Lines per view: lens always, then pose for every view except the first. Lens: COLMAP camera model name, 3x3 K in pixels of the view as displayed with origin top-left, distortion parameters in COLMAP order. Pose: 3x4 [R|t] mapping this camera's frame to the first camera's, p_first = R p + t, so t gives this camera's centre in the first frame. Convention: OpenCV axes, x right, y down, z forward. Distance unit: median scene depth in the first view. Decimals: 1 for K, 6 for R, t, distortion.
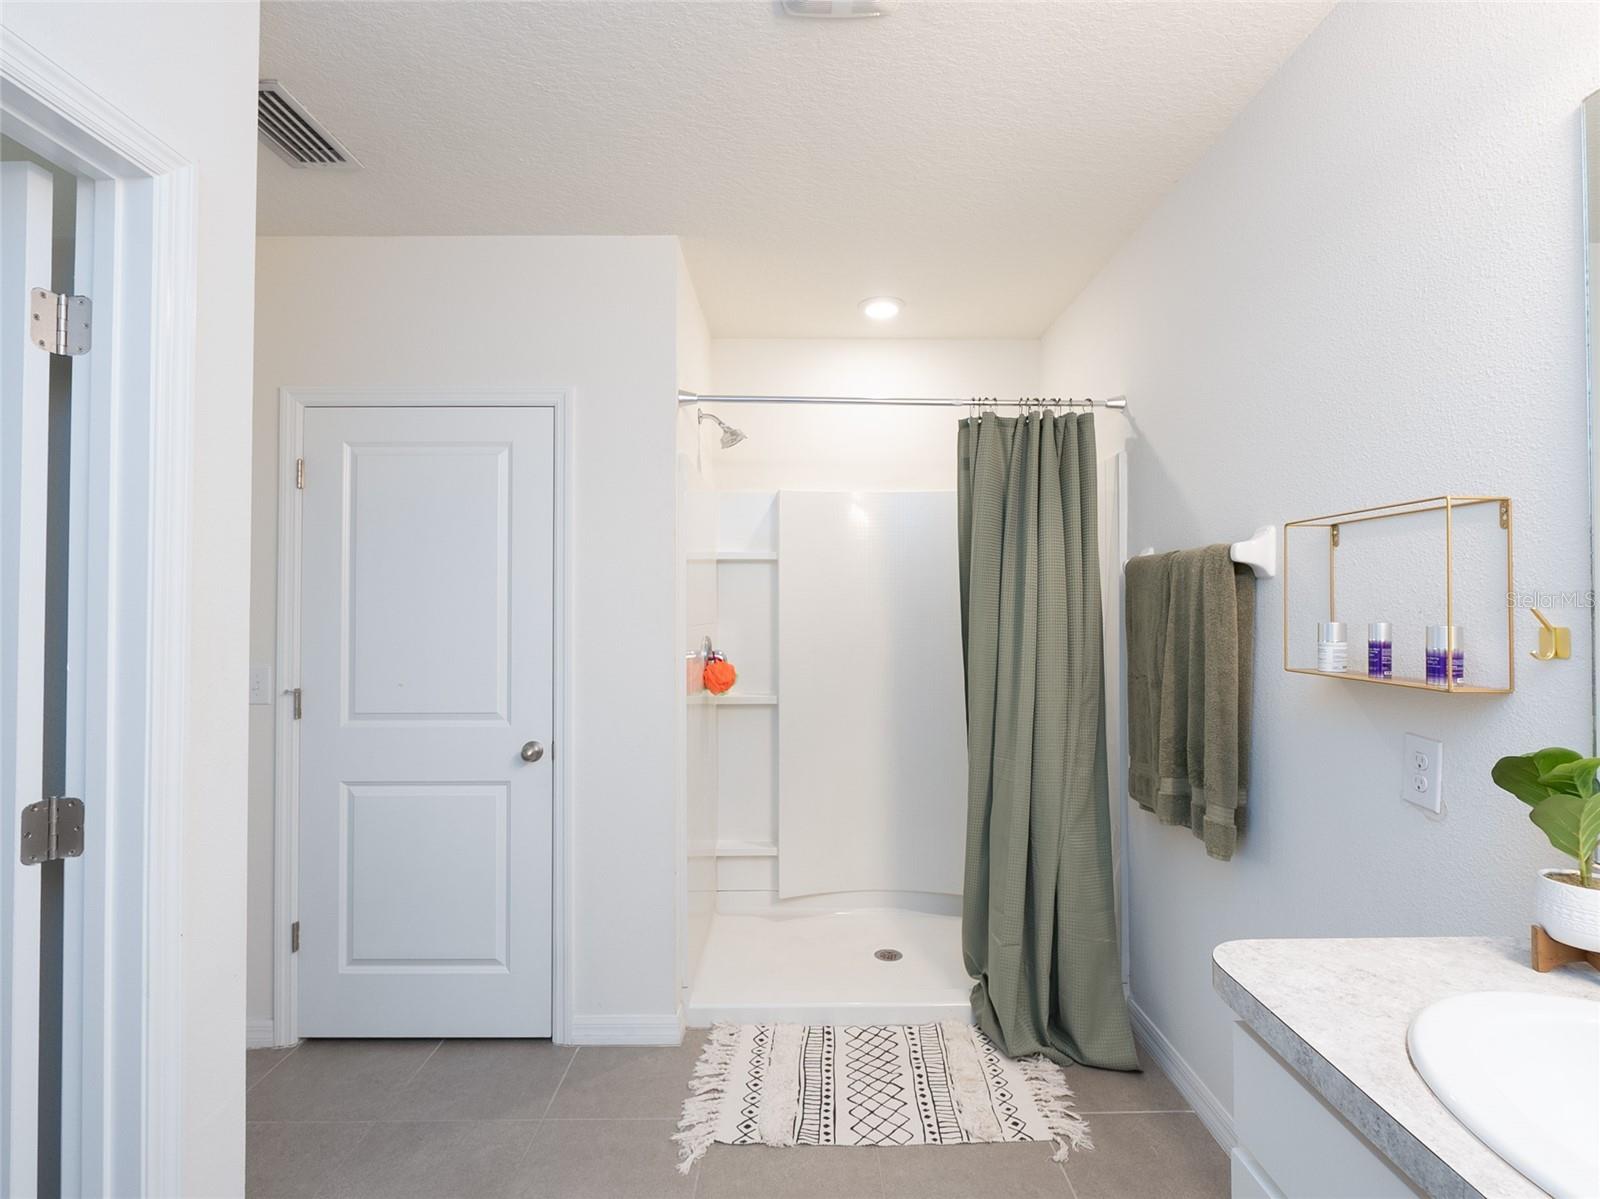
lens RADIAL K [[766.9, 0, 807.0], [0, 766.9, 591.9], [0, 0, 1]] dist [-0.007742, -0.000819]
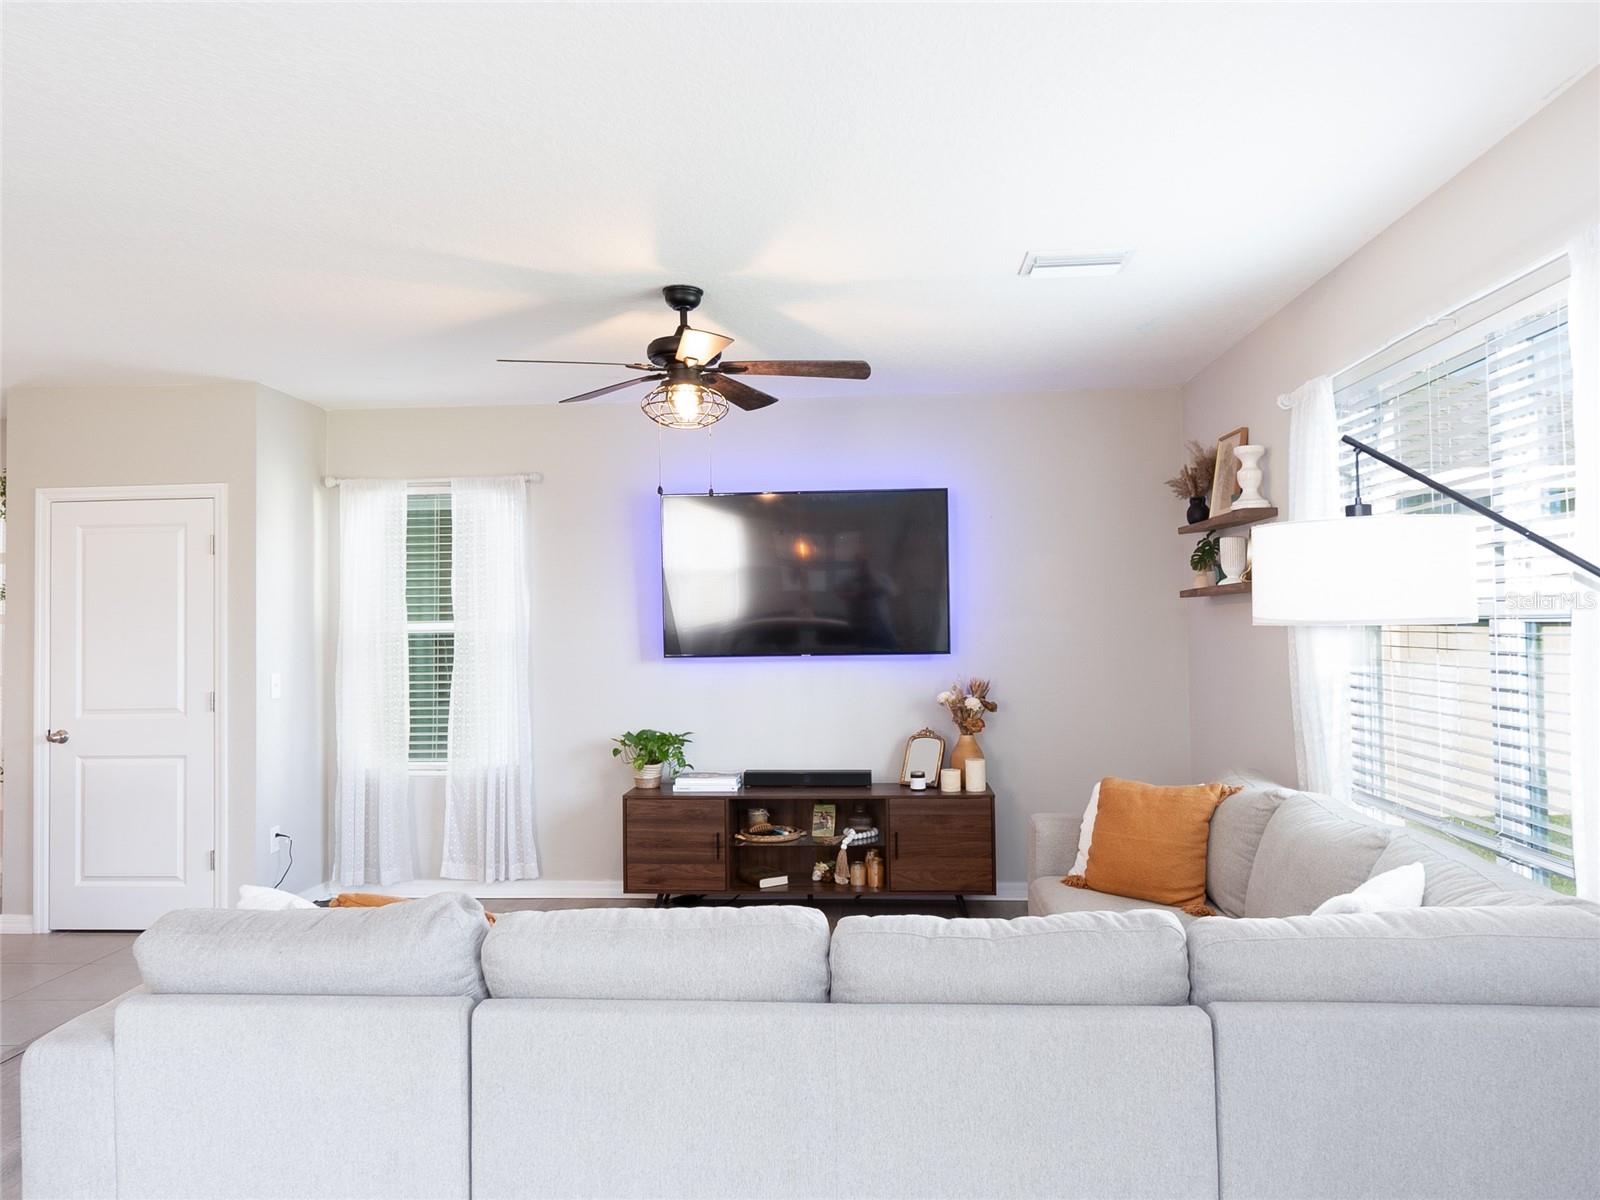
lens RADIAL K [[1060.4, 0, 799.5], [0, 1060.4, 592.2], [0, 0, 1]] dist [-0.004878, 0.002032]
pose [[0.996838, -0.014601, -0.078102, 0.941129], [0.014343, 0.999890, -0.003863, -0.040013], [0.078150, 0.002731, 0.996938, -0.924015]]
